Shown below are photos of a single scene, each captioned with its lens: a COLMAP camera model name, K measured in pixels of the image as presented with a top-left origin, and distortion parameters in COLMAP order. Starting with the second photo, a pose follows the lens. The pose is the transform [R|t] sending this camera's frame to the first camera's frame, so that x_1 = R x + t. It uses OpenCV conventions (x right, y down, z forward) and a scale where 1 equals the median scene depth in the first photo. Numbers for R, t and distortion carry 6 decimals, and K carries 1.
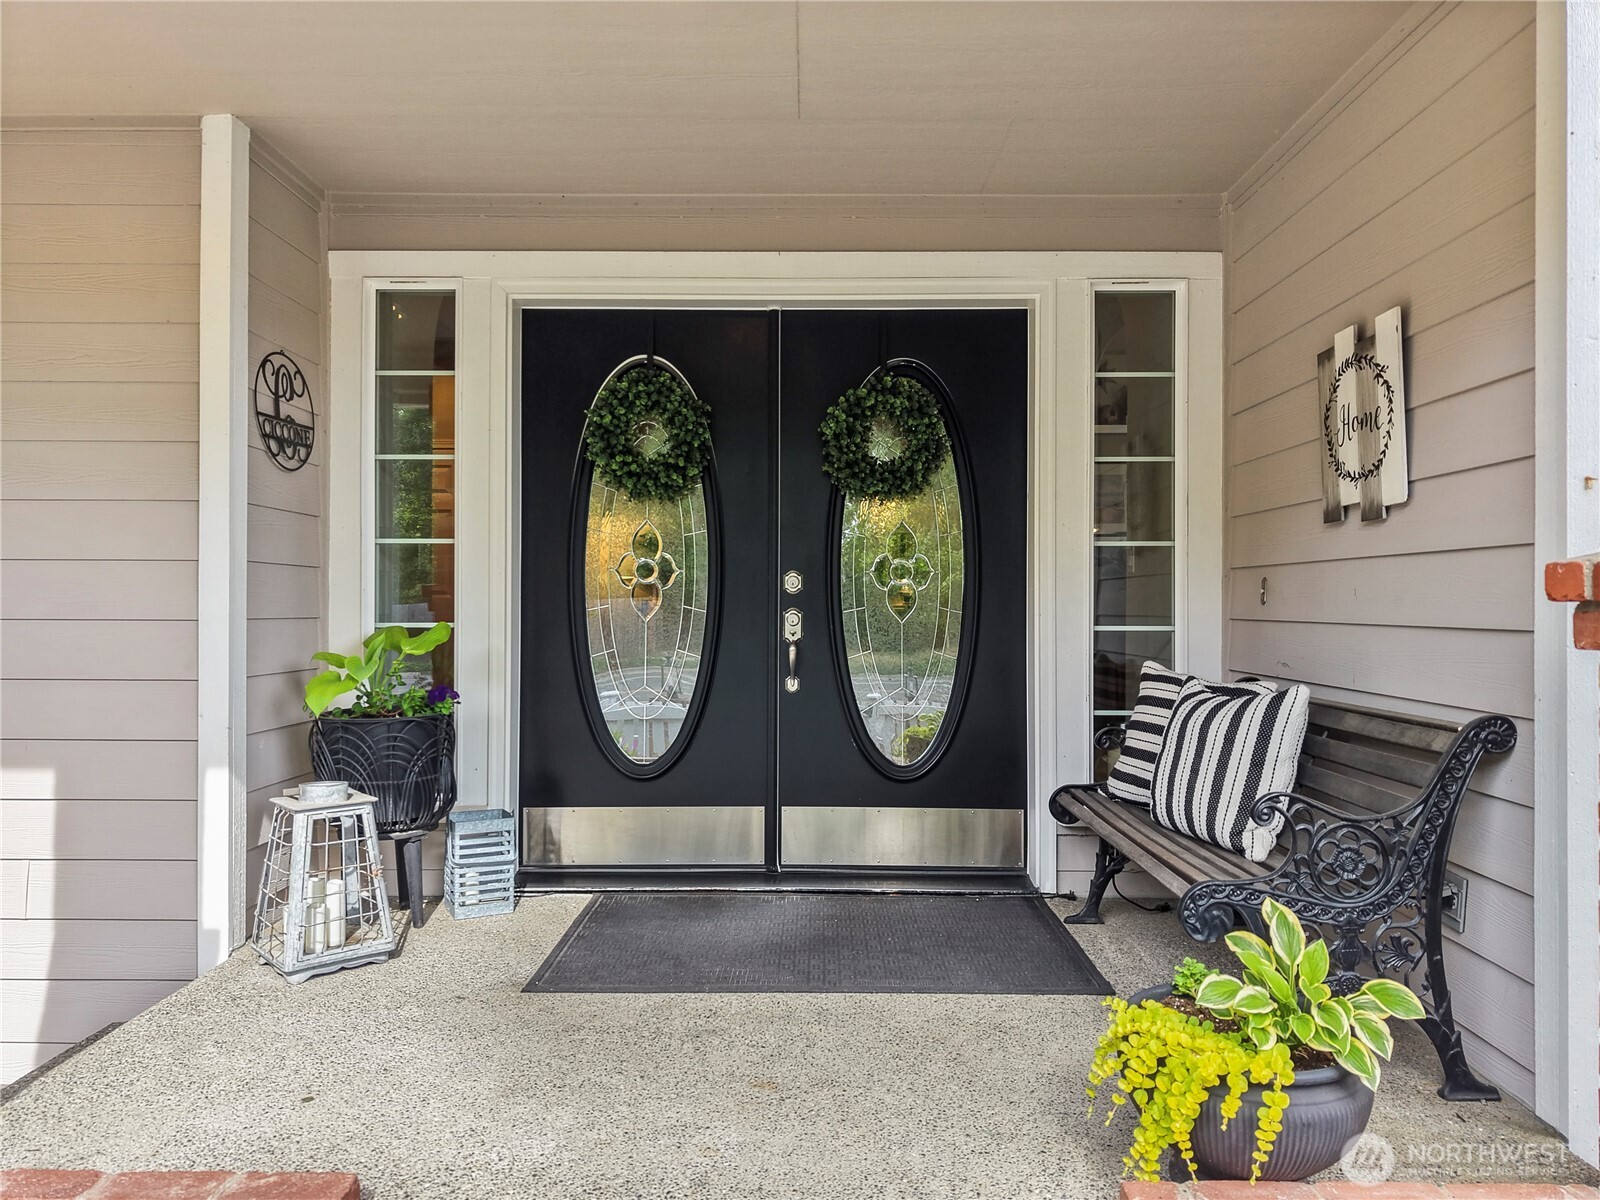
lens RADIAL K [[1118.5, 0, 799.3], [0, 1118.5, 599.8], [0, 0, 1]] dist [0.003842, -0.000979]
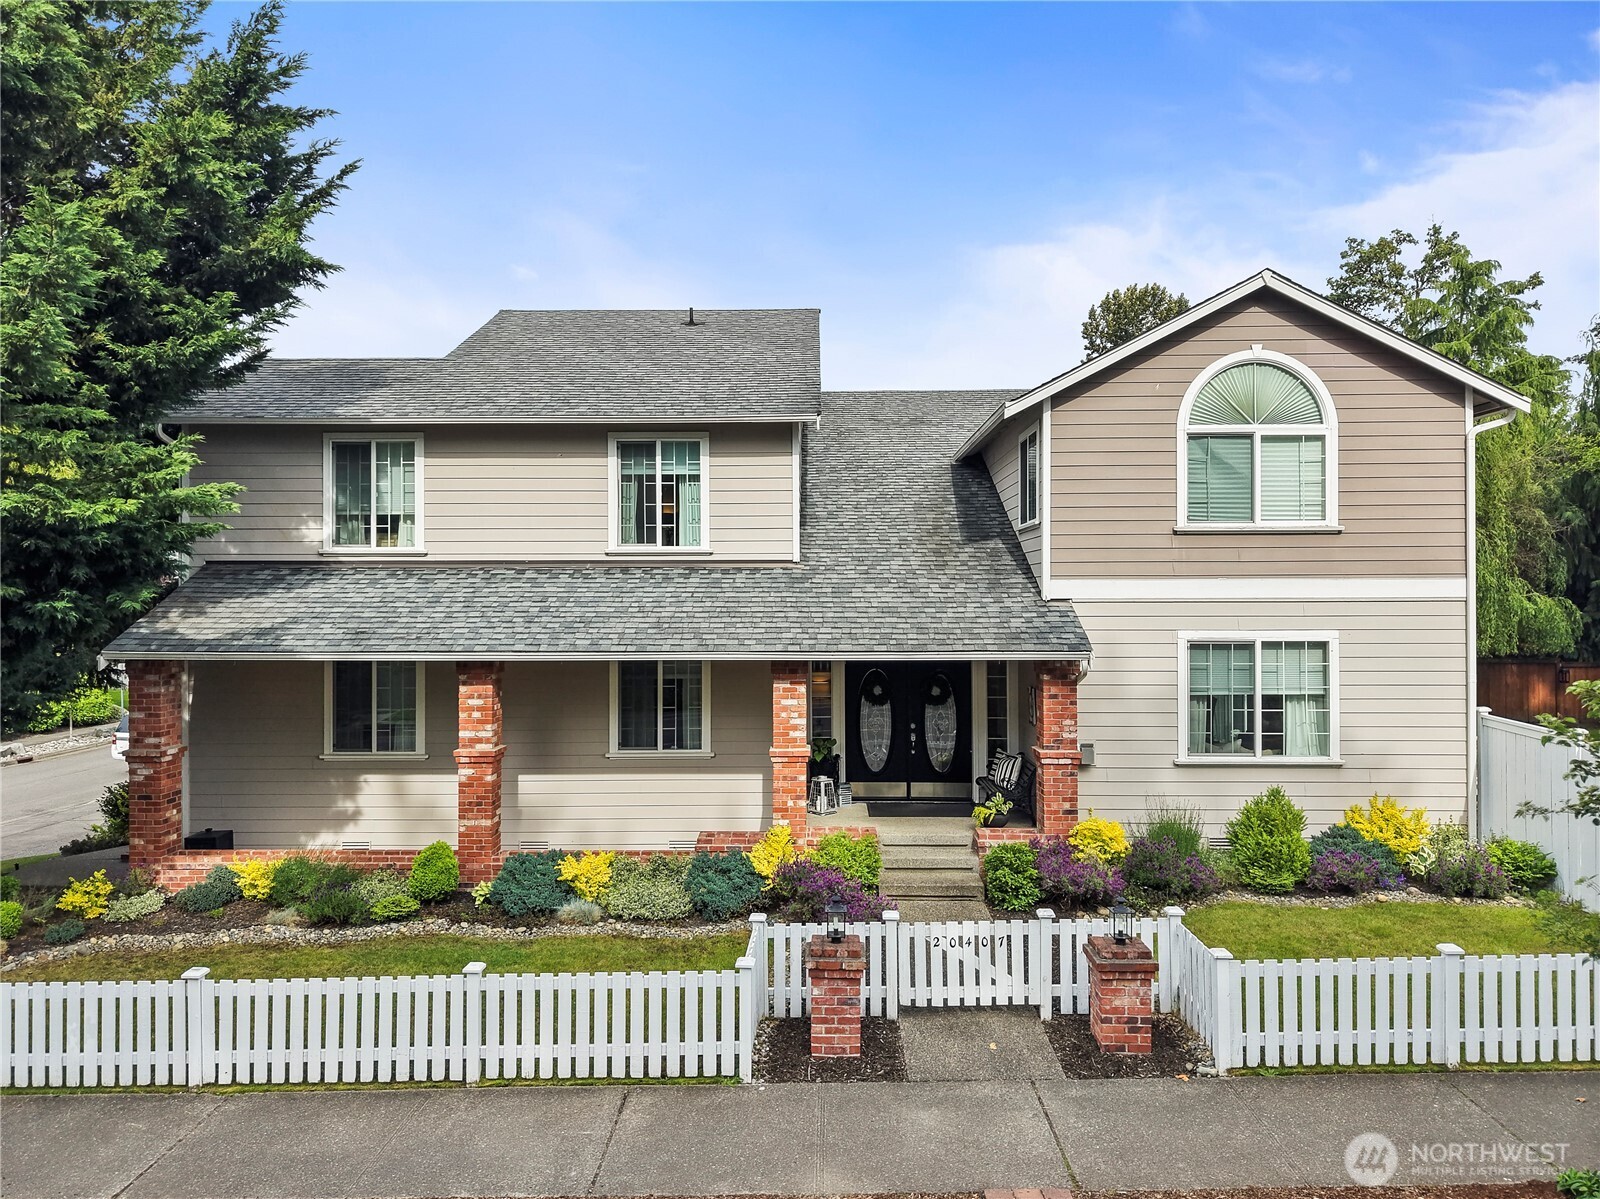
lens RADIAL K [[1118.5, 0, 797.7], [0, 1118.5, 601.7], [0, 0, 1]] dist [0.003842, -0.000979]
pose [[0.999948, -0.005609, -0.008561, -0.380248], [0.005550, 0.999961, -0.006914, -0.434818], [0.008599, 0.006867, 0.999939, -2.990096]]
